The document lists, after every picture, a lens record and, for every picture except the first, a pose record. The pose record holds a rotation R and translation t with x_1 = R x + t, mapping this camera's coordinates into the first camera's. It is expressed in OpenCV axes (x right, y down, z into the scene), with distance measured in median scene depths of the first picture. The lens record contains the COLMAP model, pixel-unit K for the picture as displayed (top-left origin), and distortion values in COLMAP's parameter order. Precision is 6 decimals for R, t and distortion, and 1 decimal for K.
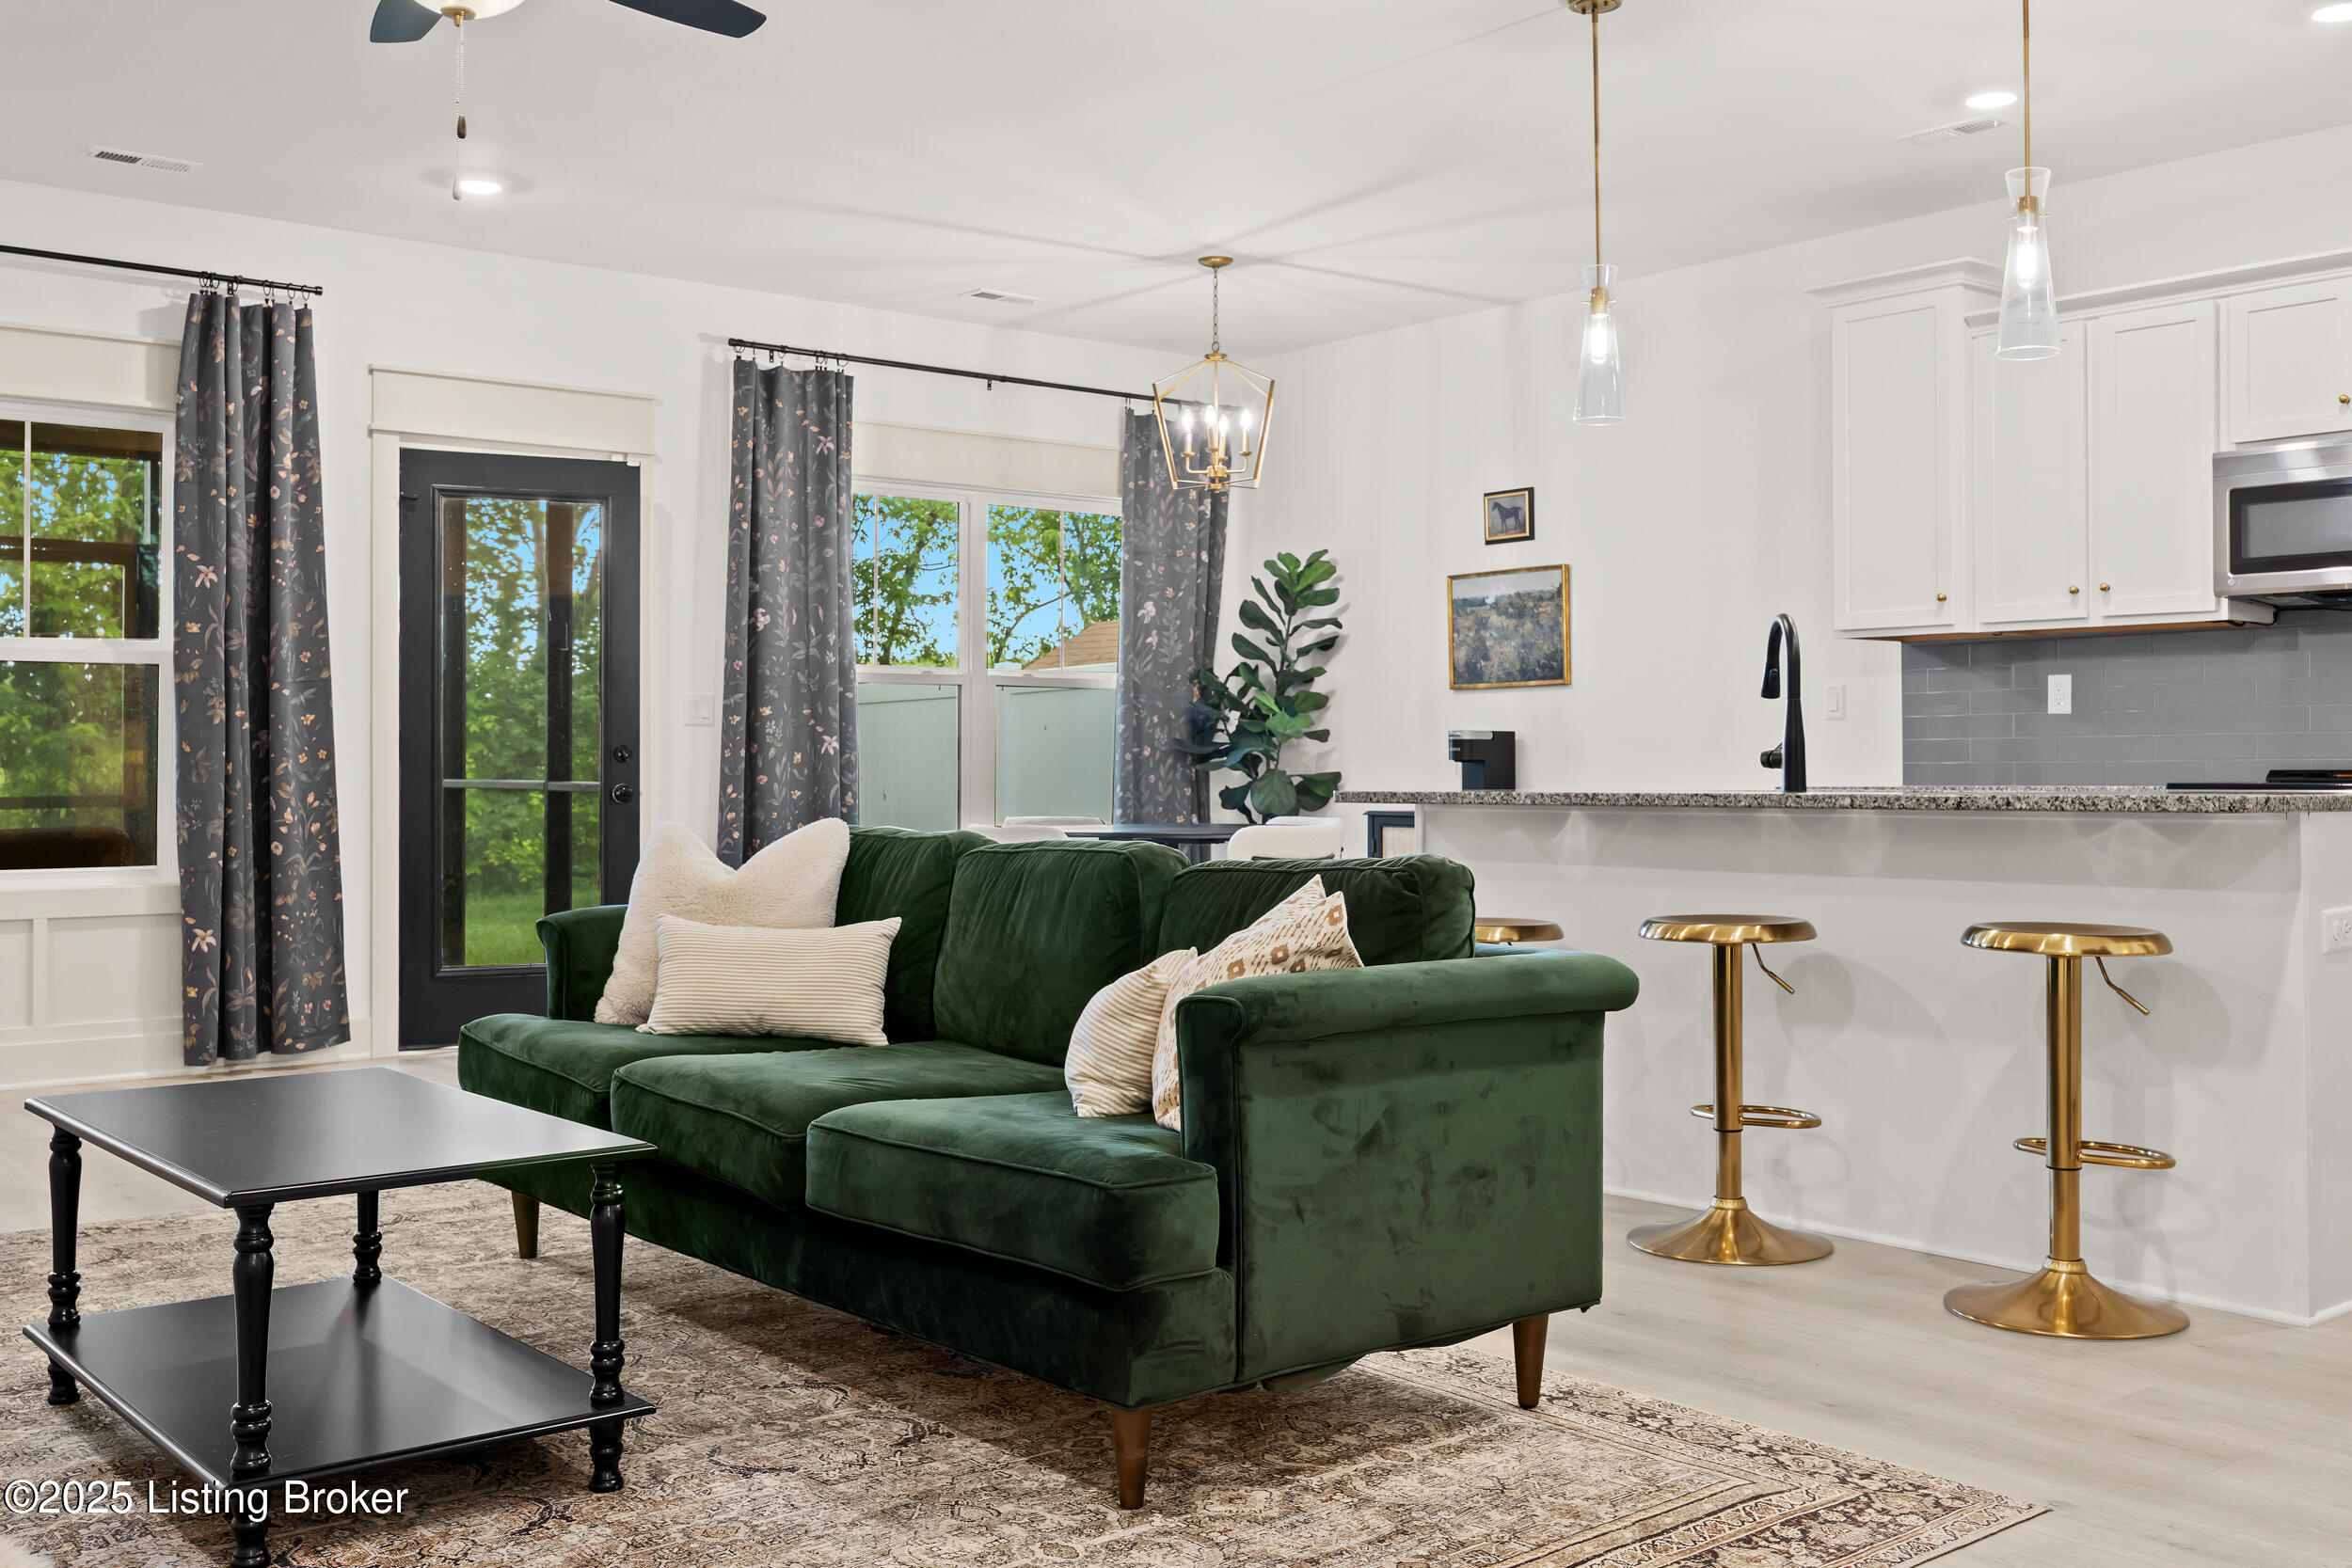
lens RADIAL K [[2241.8, 0, 1195.2], [0, 2241.8, 733.7], [0, 0, 1]] dist [-0.007947, 0.000000]
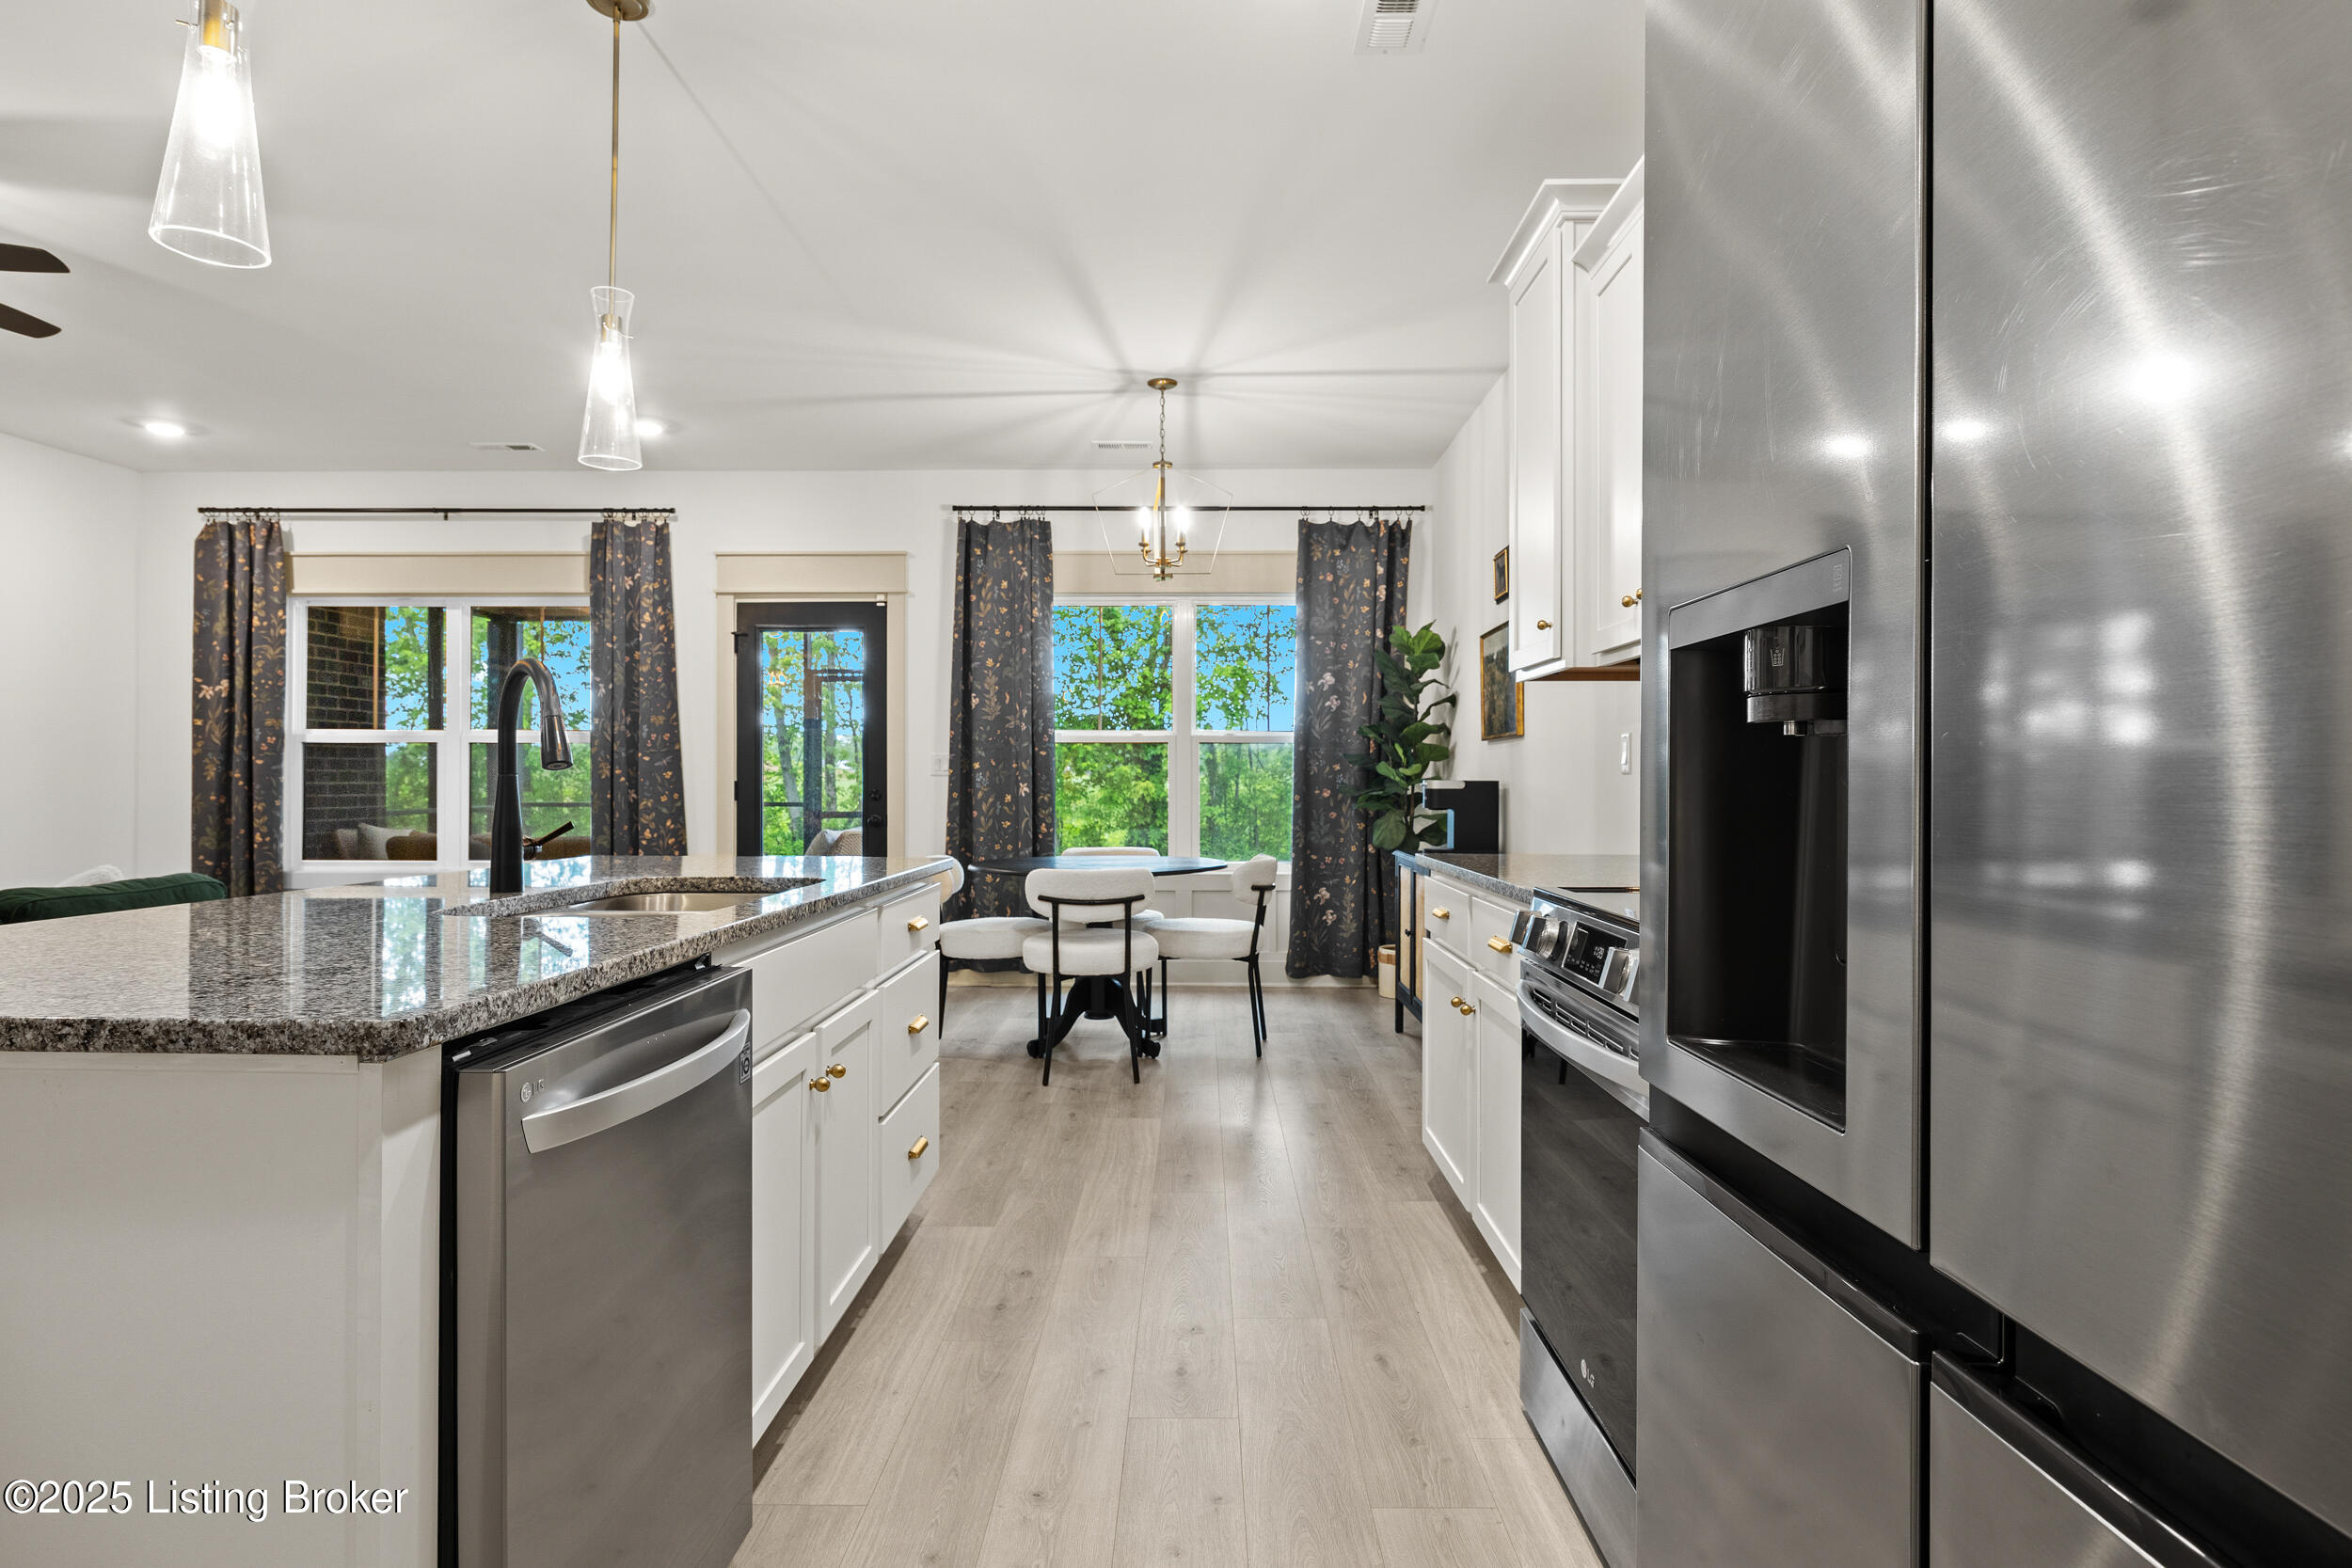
lens RADIAL K [[1276.7, 0, 1178.1], [0, 1276.7, 777.3], [0, 0, 1]] dist [0.006842, 0.000552]
pose [[0.759074, 0.001944, -0.651002, 0.491309], [0.006843, 0.999916, 0.010964, -0.012170], [0.650969, -0.012778, 0.758997, 0.532768]]
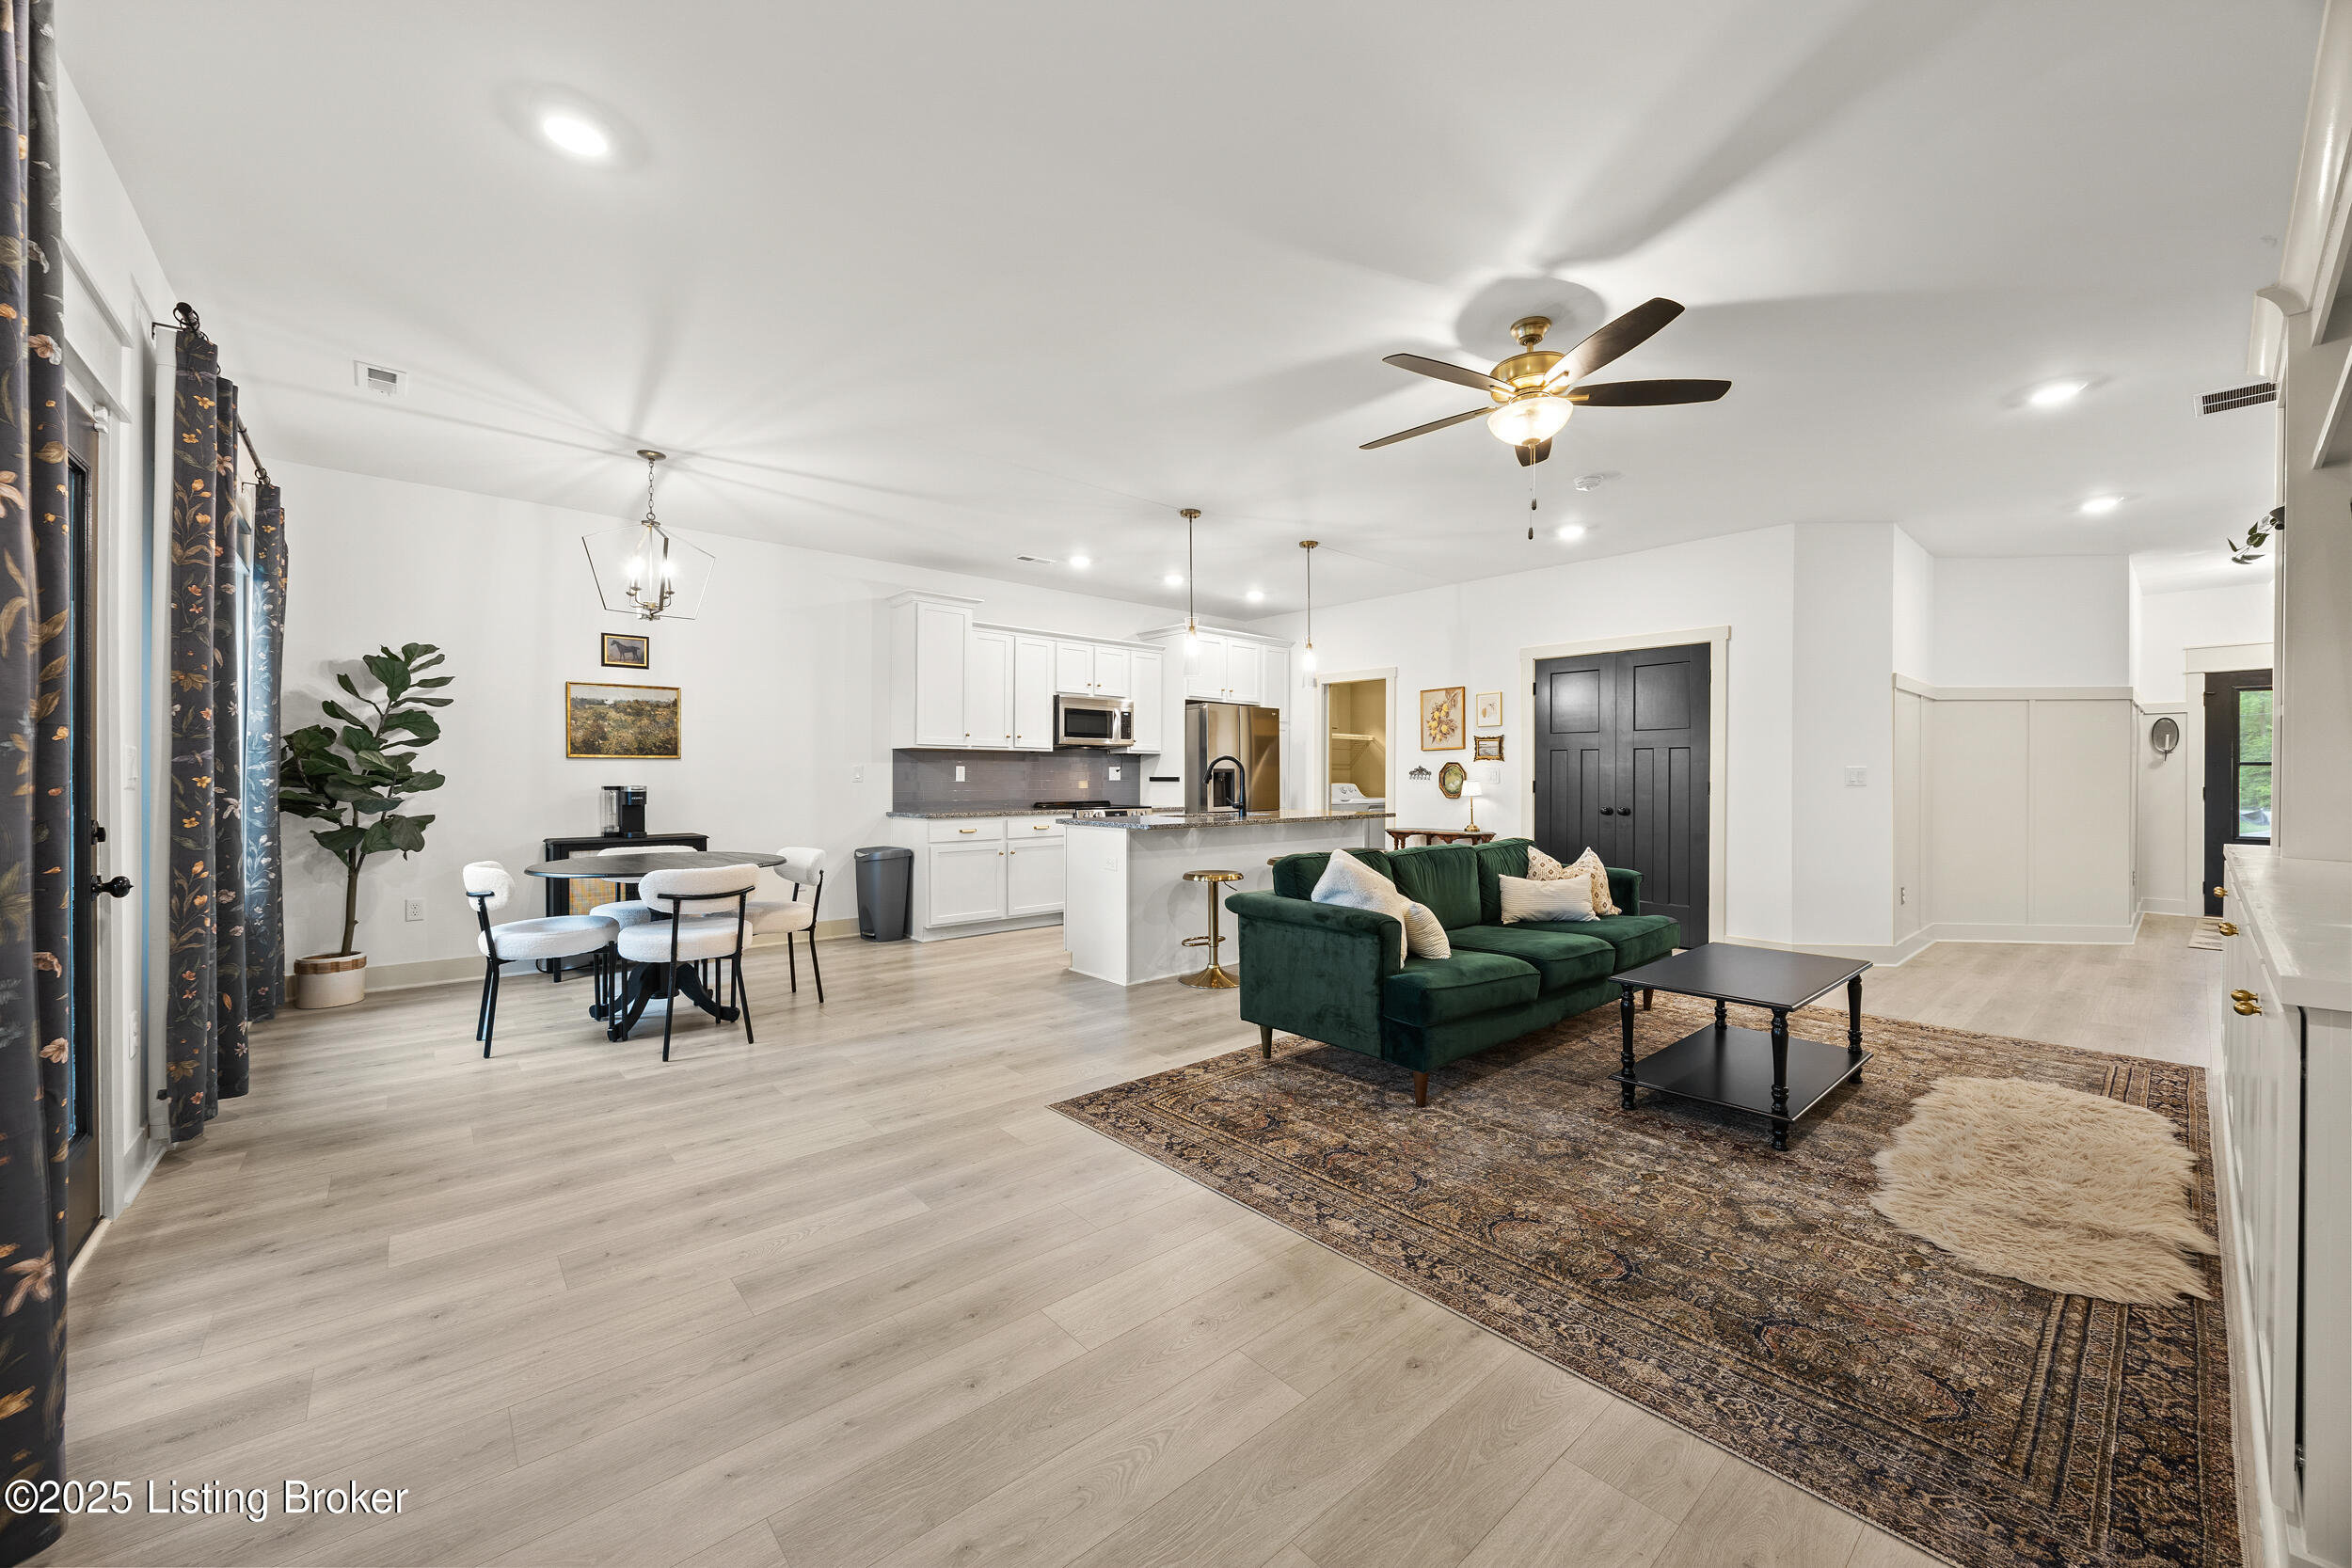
lens RADIAL K [[898.9, 0, 1182.8], [0, 898.9, 782.8], [0, 0, 1]] dist [-0.004764, 0.000342]
pose [[-0.034566, -0.006343, 0.999382, -0.611962], [-0.017985, 0.999822, 0.005724, -0.016651], [-0.999241, -0.017776, -0.034674, 0.742282]]
